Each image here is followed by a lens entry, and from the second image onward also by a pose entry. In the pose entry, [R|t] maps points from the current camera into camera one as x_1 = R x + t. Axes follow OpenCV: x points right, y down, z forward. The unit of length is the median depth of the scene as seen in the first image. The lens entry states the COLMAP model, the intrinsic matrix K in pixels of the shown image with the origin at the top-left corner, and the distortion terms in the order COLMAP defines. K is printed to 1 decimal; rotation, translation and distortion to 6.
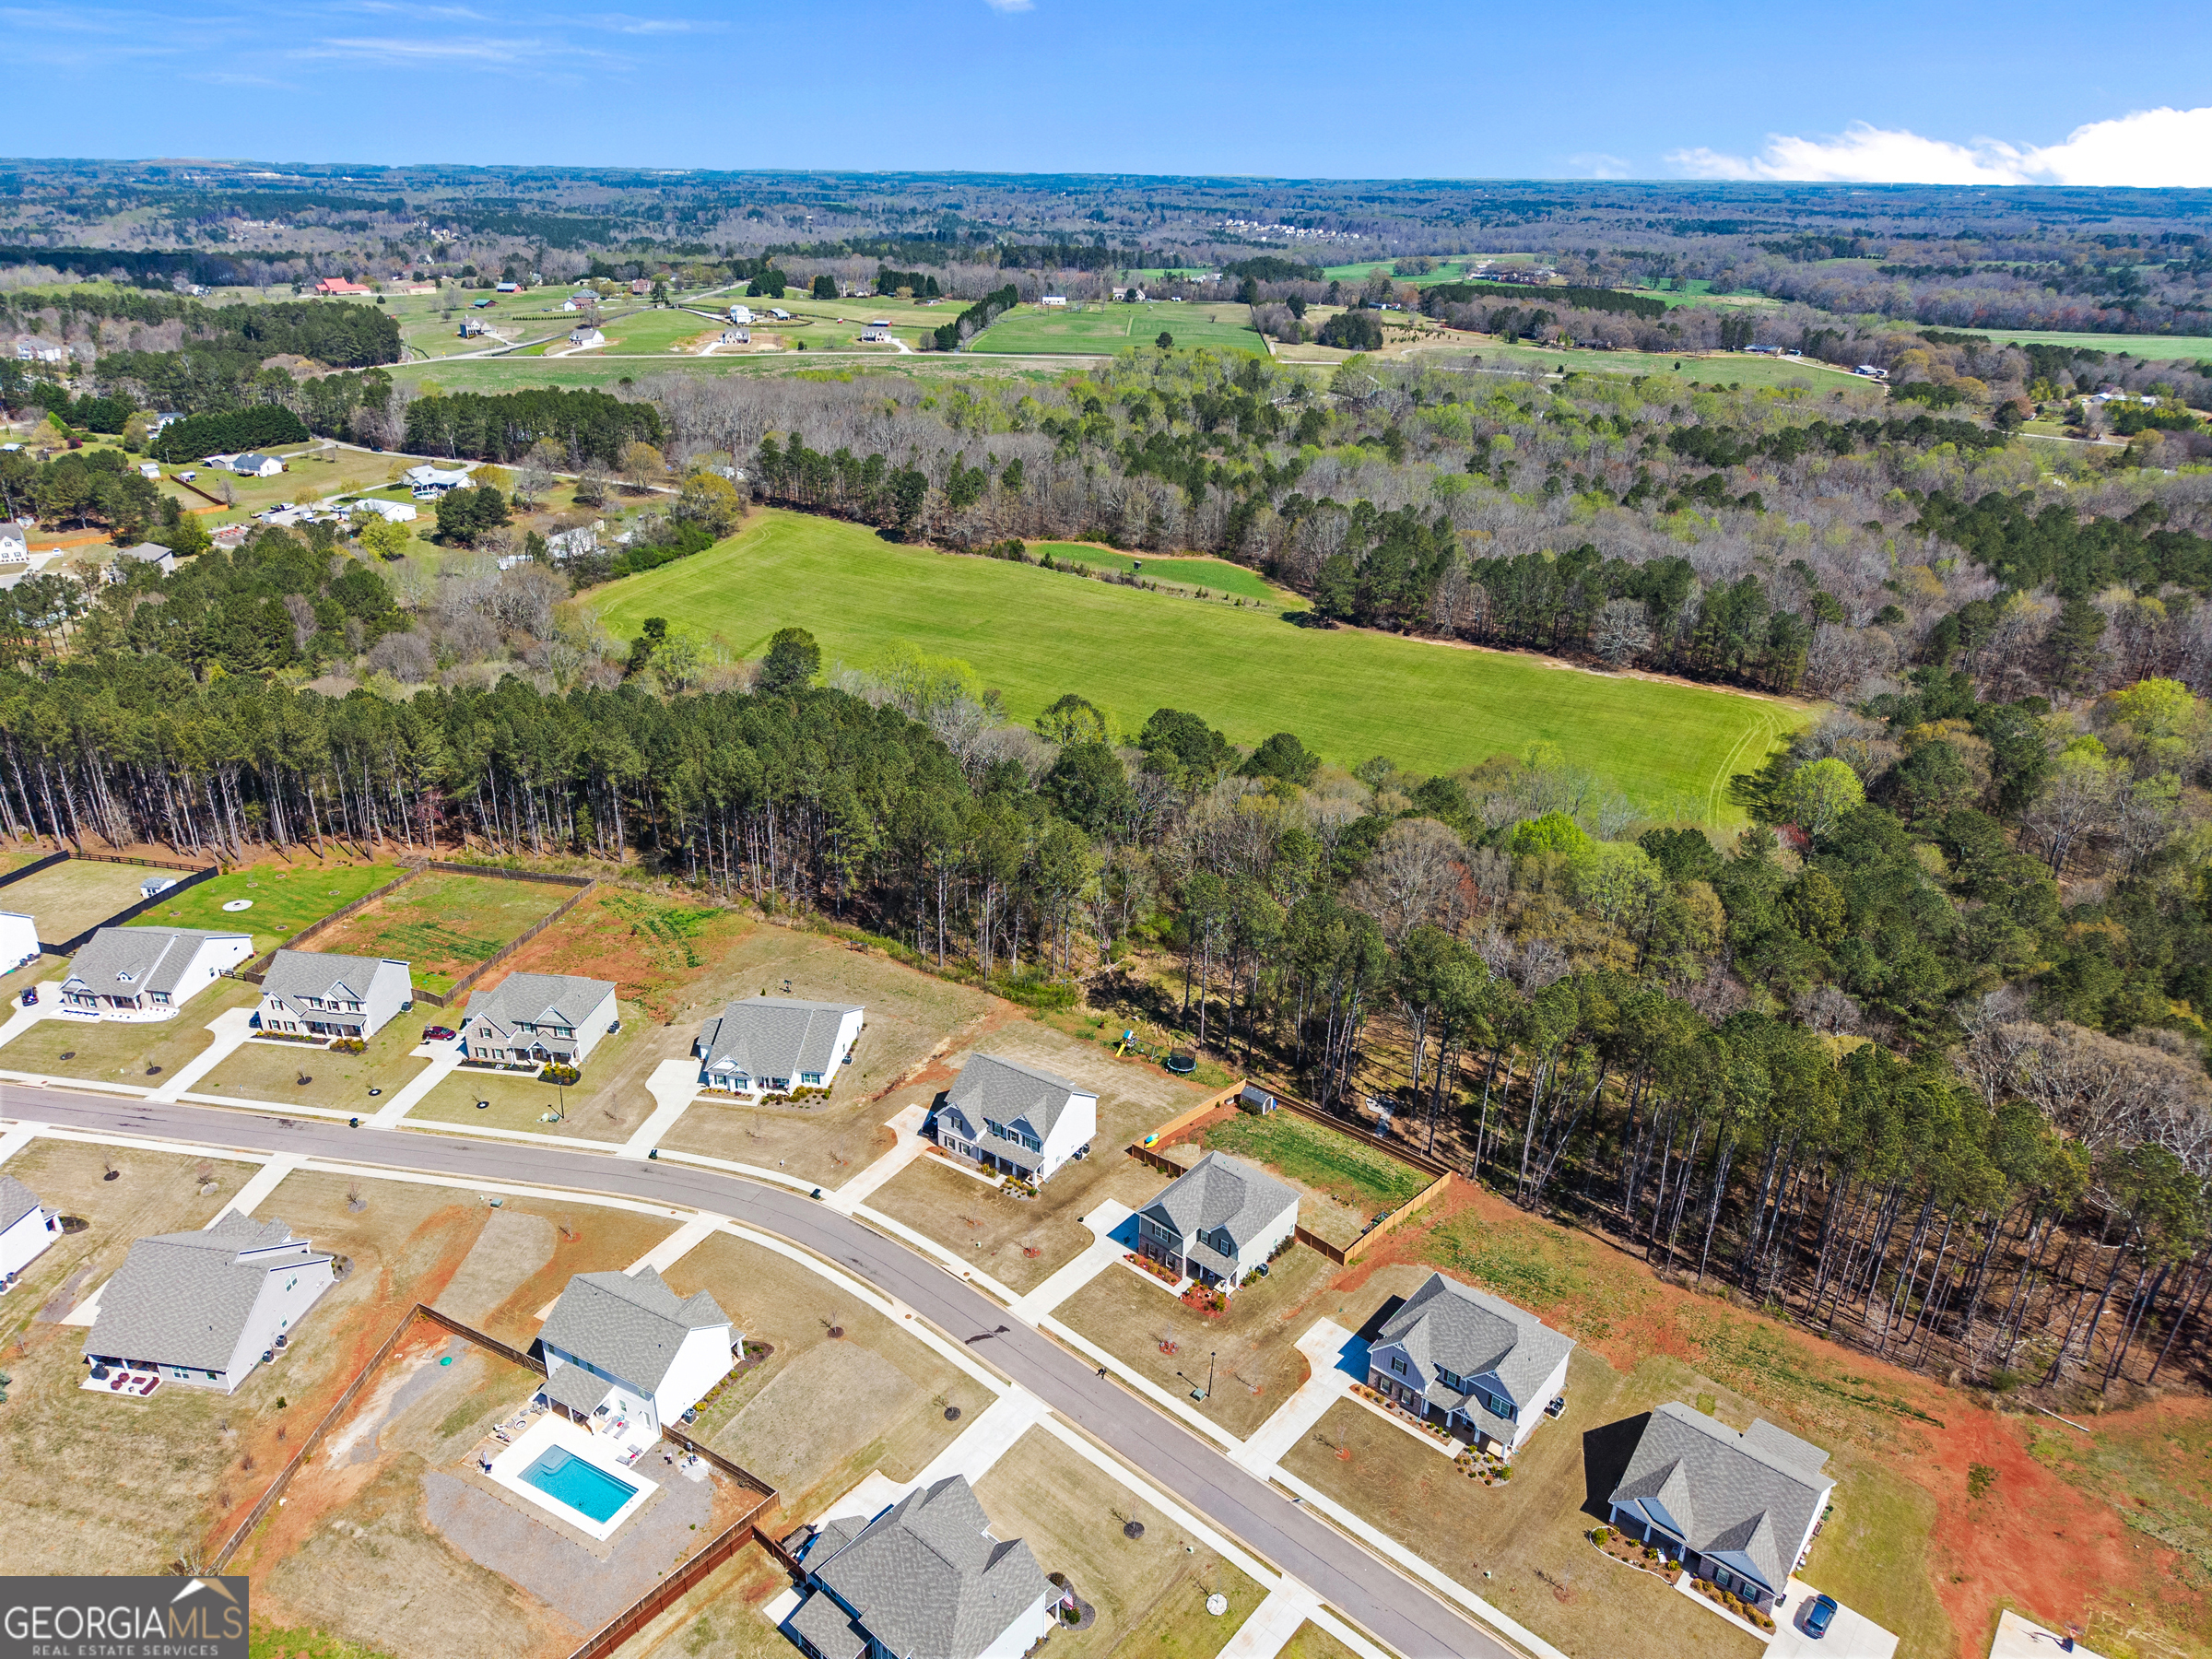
lens RADIAL K [[1451.5, 0, 1106.0], [0, 1451.5, 829.5], [0, 0, 1]] dist [0.038390, -0.059276]
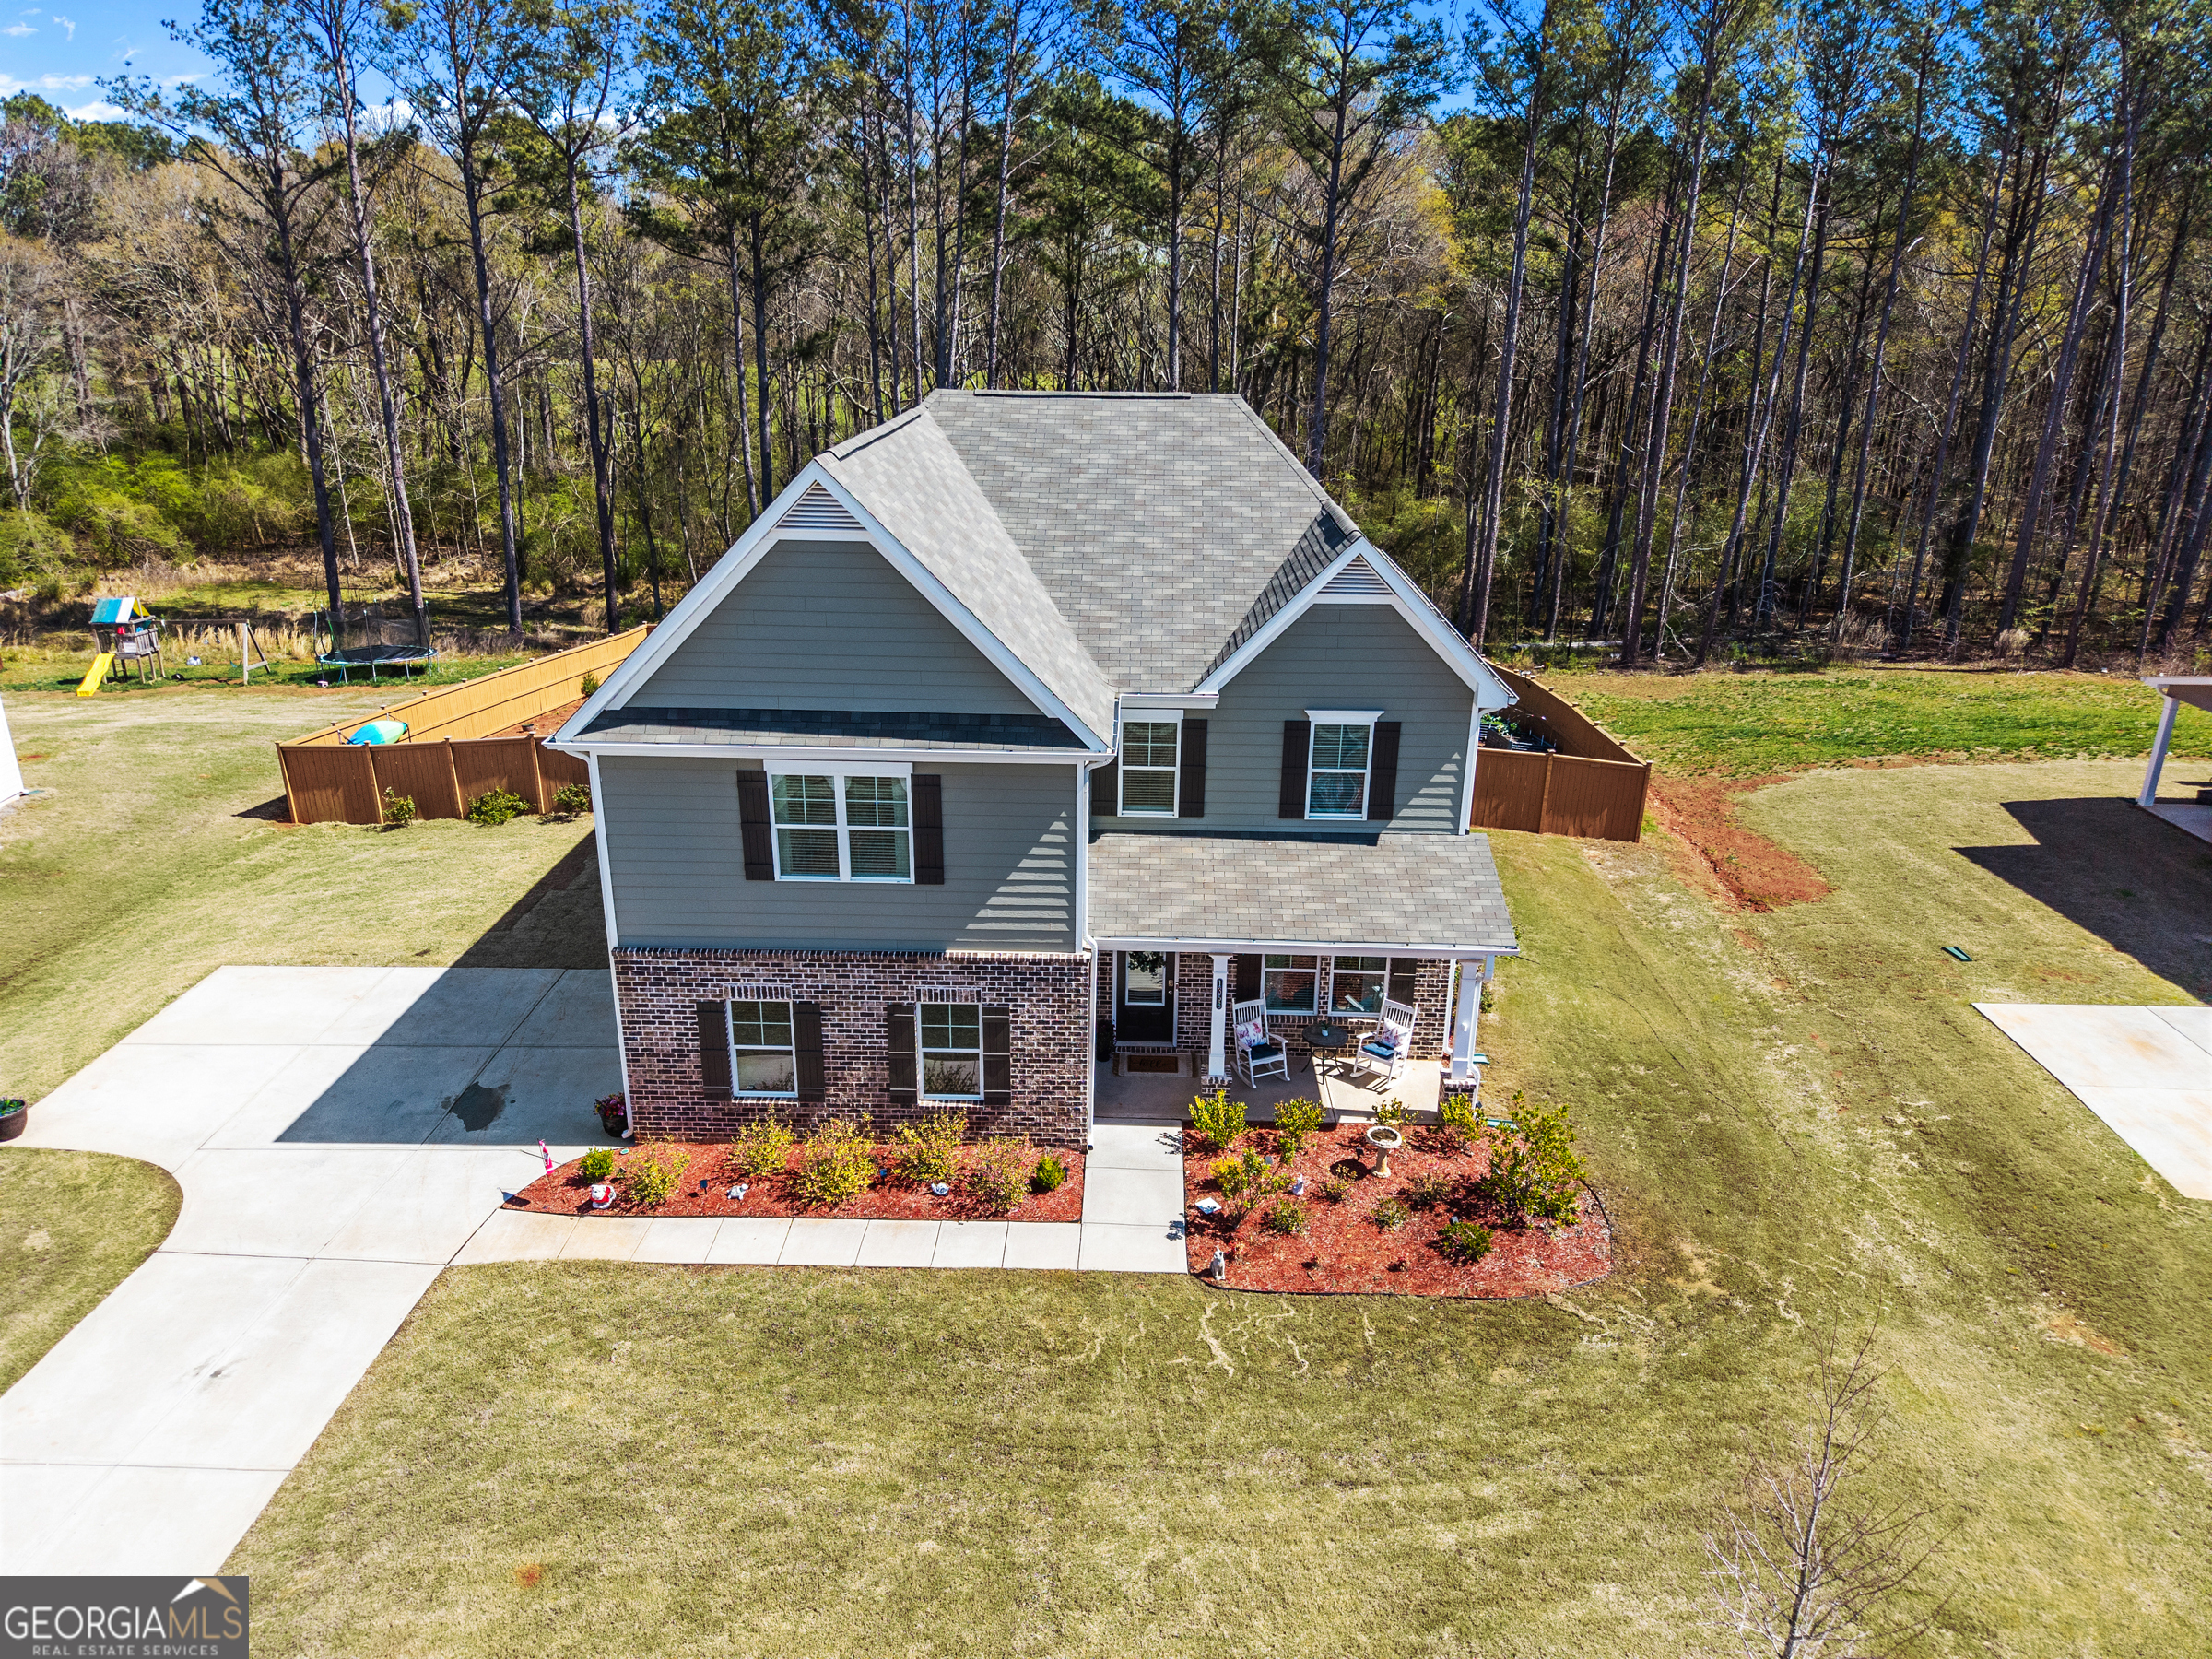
lens RADIAL K [[1451.5, 0, 1106.0], [0, 1451.5, 829.5], [0, 0, 1]] dist [0.038390, -0.059276]
pose [[0.778131, -0.211446, 0.591441, -0.009623], [0.249441, 0.968223, 0.017971, 0.208832], [-0.576447, 0.133546, 0.806148, 0.668433]]
